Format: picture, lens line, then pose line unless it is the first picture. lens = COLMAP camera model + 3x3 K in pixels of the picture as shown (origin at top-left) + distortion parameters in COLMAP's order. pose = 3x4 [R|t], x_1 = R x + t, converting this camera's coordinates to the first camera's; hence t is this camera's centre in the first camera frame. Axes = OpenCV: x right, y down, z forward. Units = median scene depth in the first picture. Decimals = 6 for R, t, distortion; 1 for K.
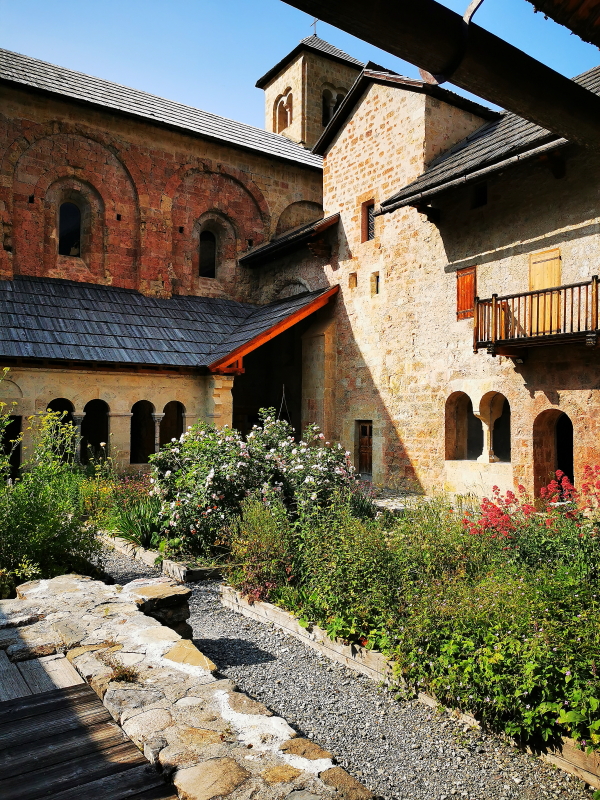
lens RADIAL K [[620.7, 0, 300.8], [0, 620.7, 397.9], [0, 0, 1]] dist [0.040152, -0.005084]
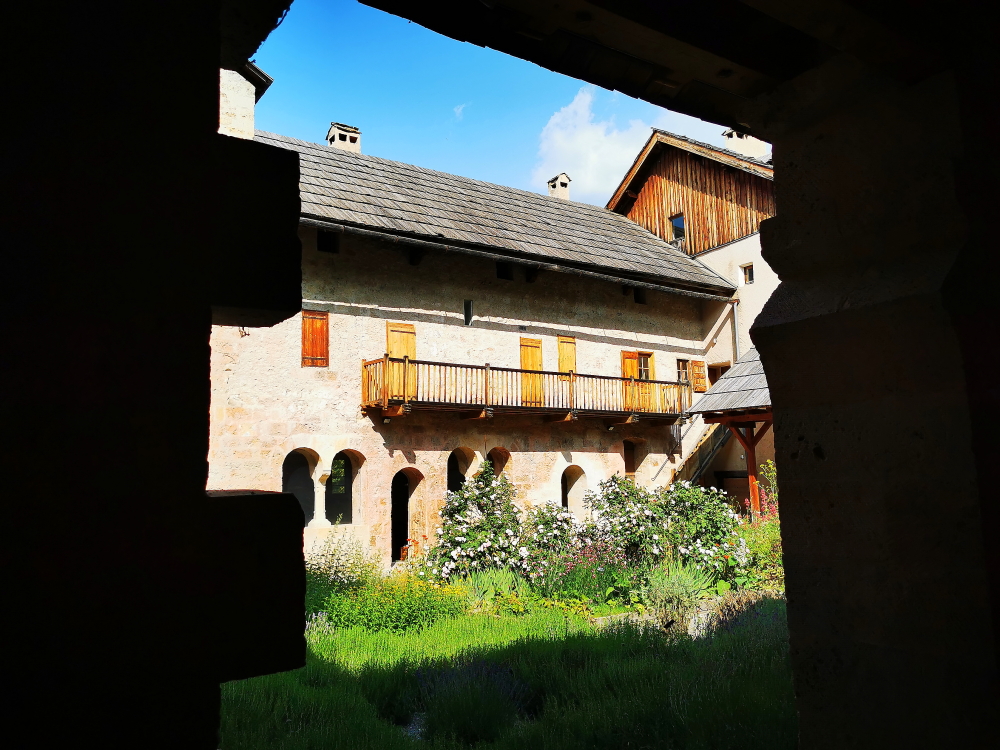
lens RADIAL K [[775.9, 0, 502.2], [0, 775.9, 378.2], [0, 0, 1]] dist [0.040152, -0.005084]
pose [[-0.006586, 0.124311, 0.992221, -0.731176], [-0.009010, 0.992195, -0.124368, 0.022935], [-0.999938, -0.009759, -0.005414, 0.633741]]
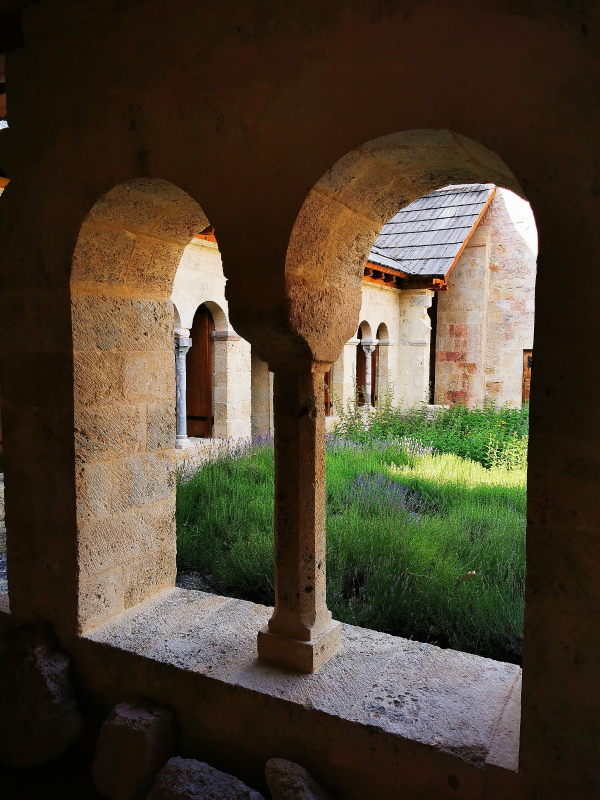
lens RADIAL K [[620.7, 0, 299.8], [0, 620.7, 401.1], [0, 0, 1]] dist [0.040152, -0.005084]
pose [[0.889071, -0.035991, 0.456351, -0.617544], [-0.017515, 0.993500, 0.112478, 0.015758], [-0.457433, -0.107994, 0.882662, 0.391765]]
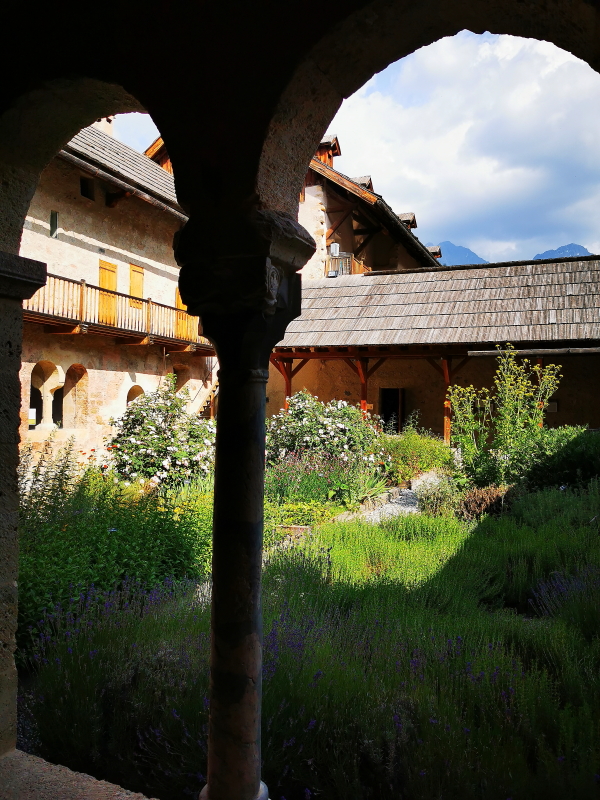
lens RADIAL K [[620.7, 0, 300.4], [0, 620.7, 402.6], [0, 0, 1]] dist [0.040152, -0.005084]
pose [[-0.533360, -0.009527, 0.845835, -0.568009], [-0.046165, 0.998774, -0.017861, 0.041090], [-0.844628, -0.048574, -0.533146, 0.841865]]
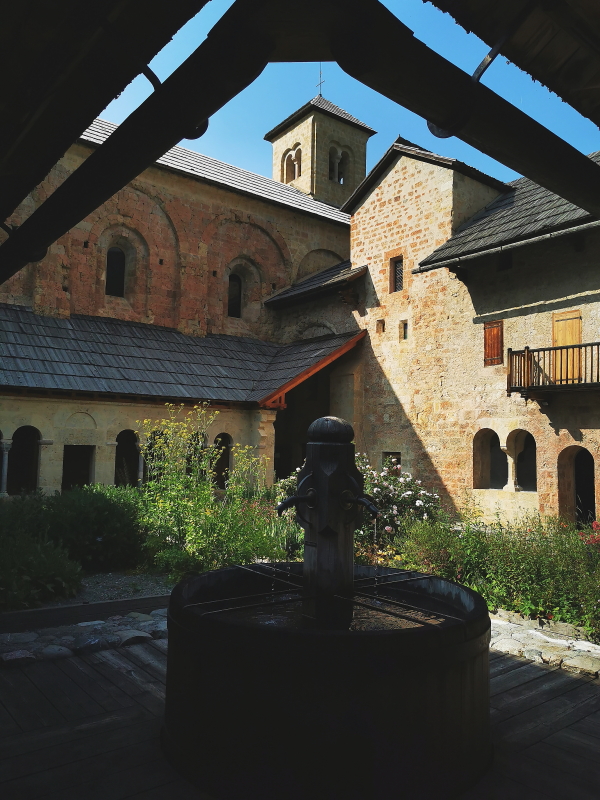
lens RADIAL K [[620.7, 0, 302.1], [0, 620.7, 398.9], [0, 0, 1]] dist [0.040152, -0.005084]
pose [[0.996990, 0.016976, 0.075653, -0.148465], [-0.013548, 0.998868, -0.045592, -0.006669], [-0.076341, 0.044430, 0.996091, -0.099745]]
